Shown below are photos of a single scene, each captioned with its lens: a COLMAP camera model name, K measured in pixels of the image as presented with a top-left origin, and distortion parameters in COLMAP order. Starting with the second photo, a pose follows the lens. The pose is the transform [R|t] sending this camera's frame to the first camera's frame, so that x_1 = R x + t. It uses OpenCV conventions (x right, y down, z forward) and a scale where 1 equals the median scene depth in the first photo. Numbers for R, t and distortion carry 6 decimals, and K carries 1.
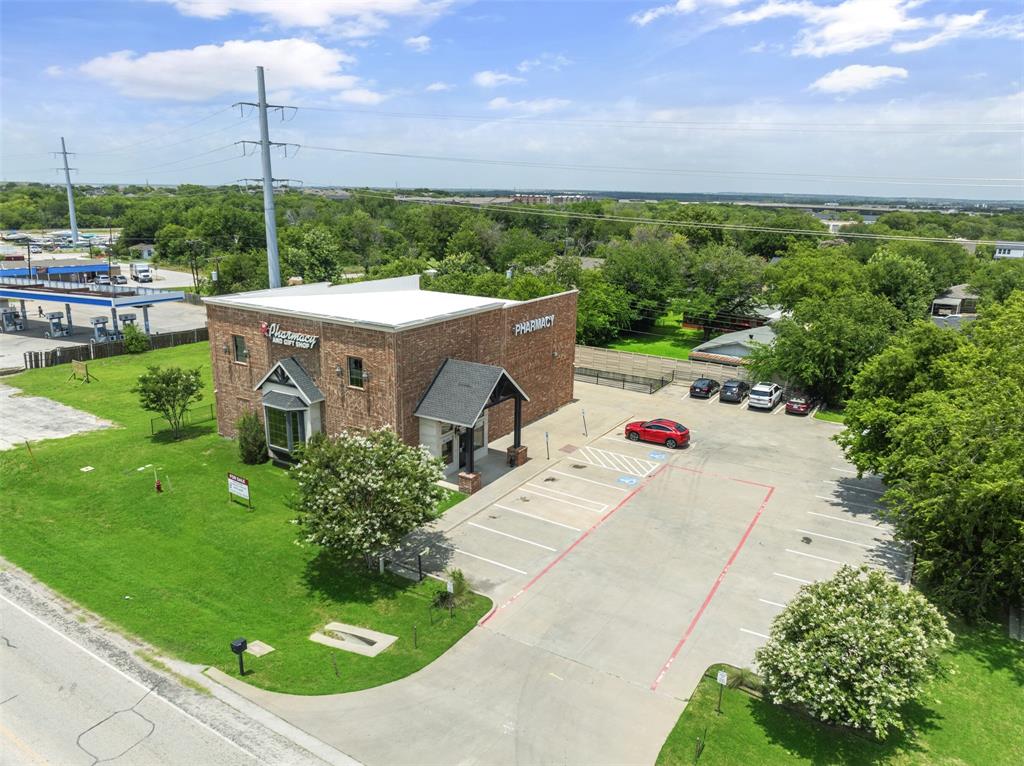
lens RADIAL K [[719.4, 0, 512.0], [0, 719.4, 383.0], [0, 0, 1]] dist [-0.026836, -0.003930]
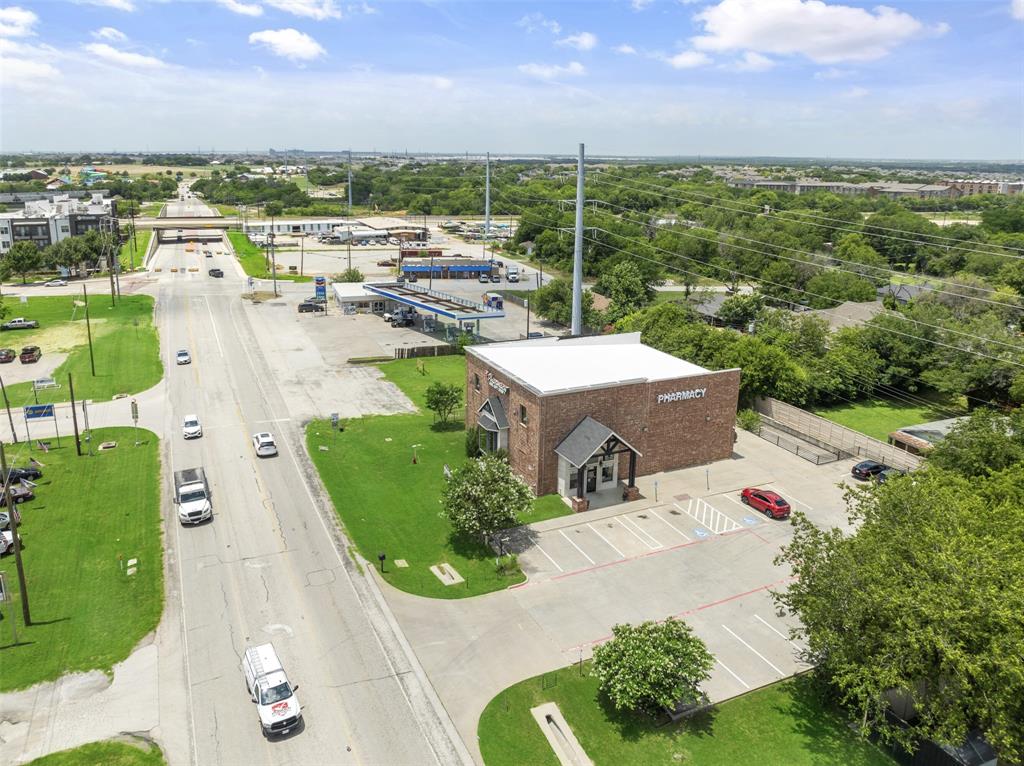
lens RADIAL K [[734.9, 0, 476.8], [0, 734.9, 332.0], [0, 0, 1]] dist [-0.025357, -0.001203]
pose [[0.824273, 0.121167, -0.553075, 0.521401], [-0.139164, 0.990223, 0.009534, -0.183199], [0.548823, 0.069109, 0.833077, -0.358888]]
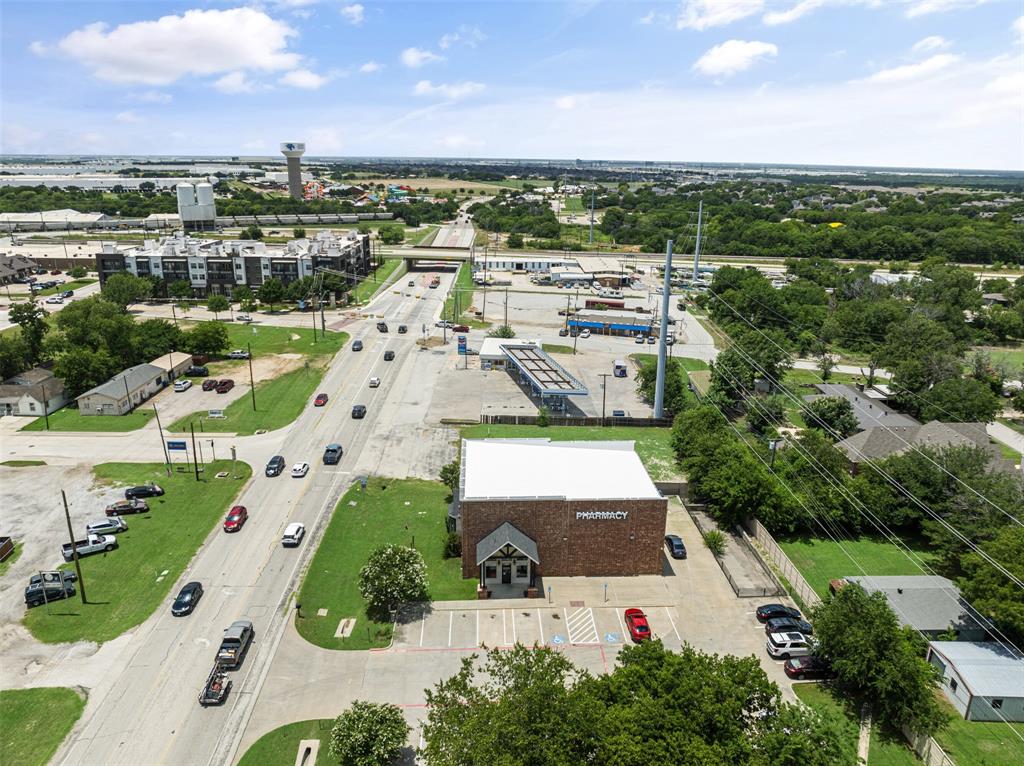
lens RADIAL K [[719.4, 0, 512.0], [0, 719.4, 383.0], [0, 0, 1]] dist [-0.026836, -0.003930]
pose [[0.575330, 0.231667, -0.784427, 1.195004], [-0.215022, 0.968155, 0.128222, -0.578897], [0.789152, 0.094899, 0.606823, -0.067993]]
